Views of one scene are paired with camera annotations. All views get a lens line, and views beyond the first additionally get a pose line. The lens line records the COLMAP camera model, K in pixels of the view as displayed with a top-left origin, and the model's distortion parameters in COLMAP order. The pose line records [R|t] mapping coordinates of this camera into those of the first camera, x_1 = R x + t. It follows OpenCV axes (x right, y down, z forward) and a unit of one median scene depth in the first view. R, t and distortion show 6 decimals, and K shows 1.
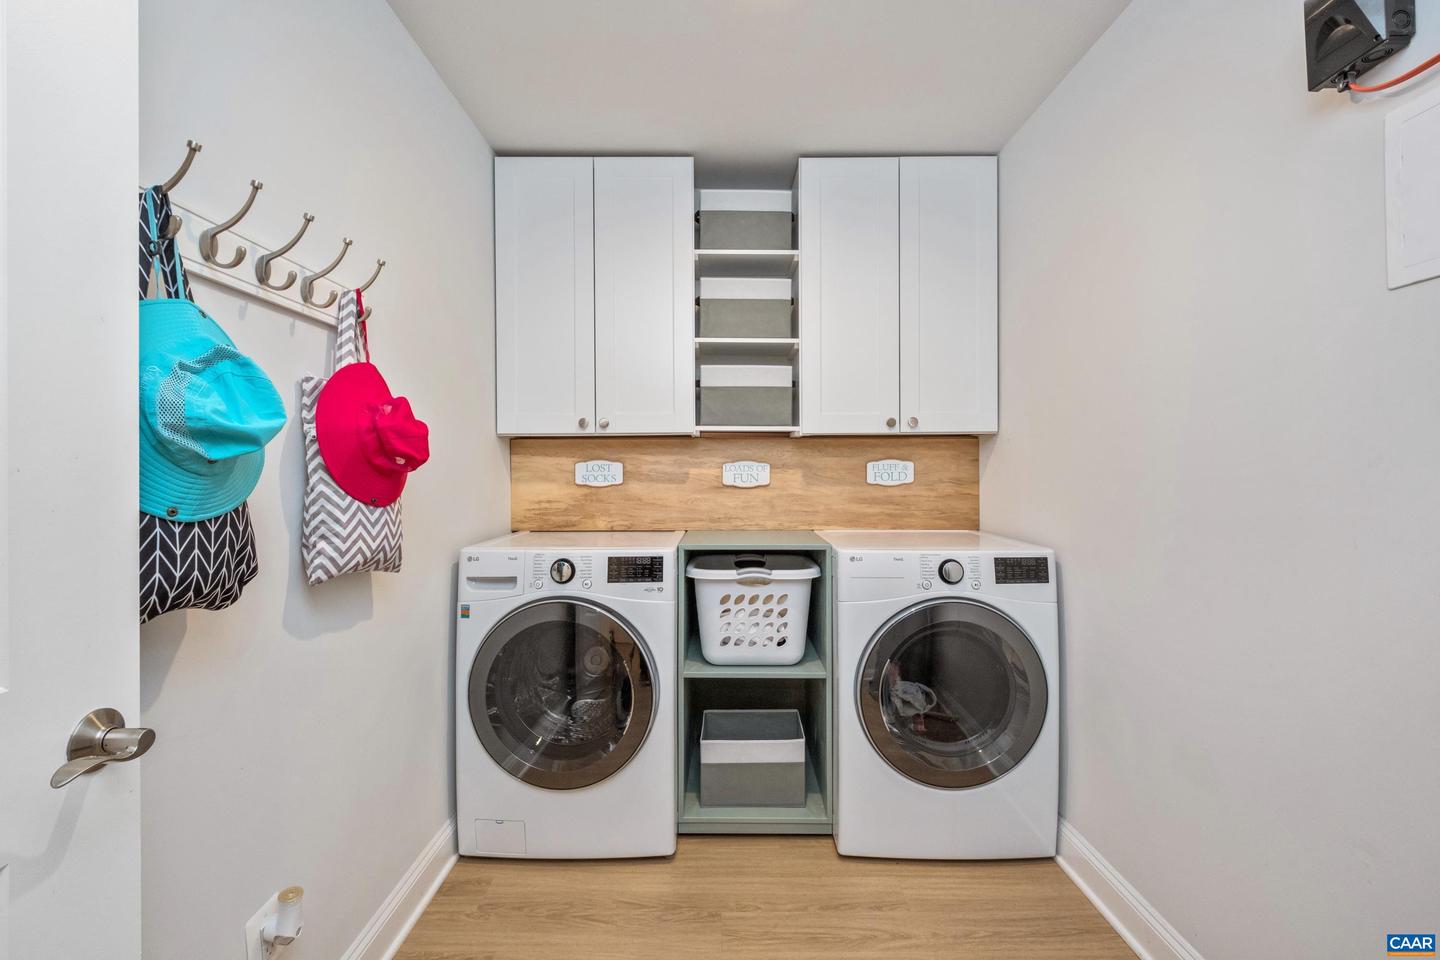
lens RADIAL K [[636.6, 0, 721.4], [0, 636.6, 475.9], [0, 0, 1]] dist [0.002516, 0.000228]
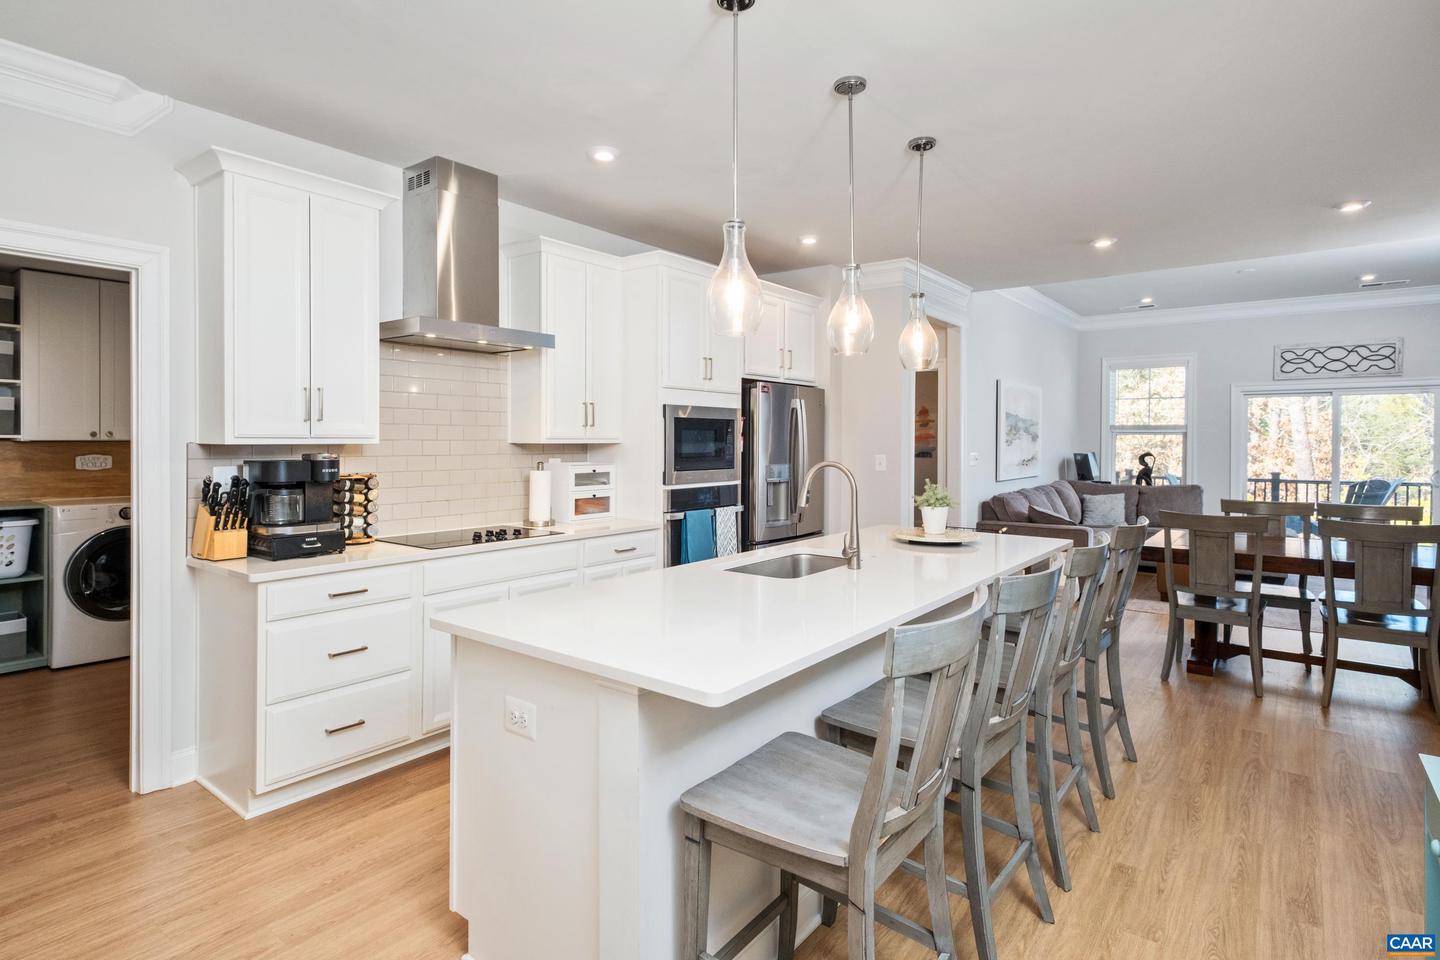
lens RADIAL K [[769.1, 0, 709.2], [0, 769.1, 439.6], [0, 0, 1]] dist [0.022161, -0.000033]
pose [[0.624592, 0.006611, 0.780923, -0.340757], [0.003368, 0.999932, -0.011159, -0.039196], [-0.780944, 0.009600, 0.624527, -1.619487]]
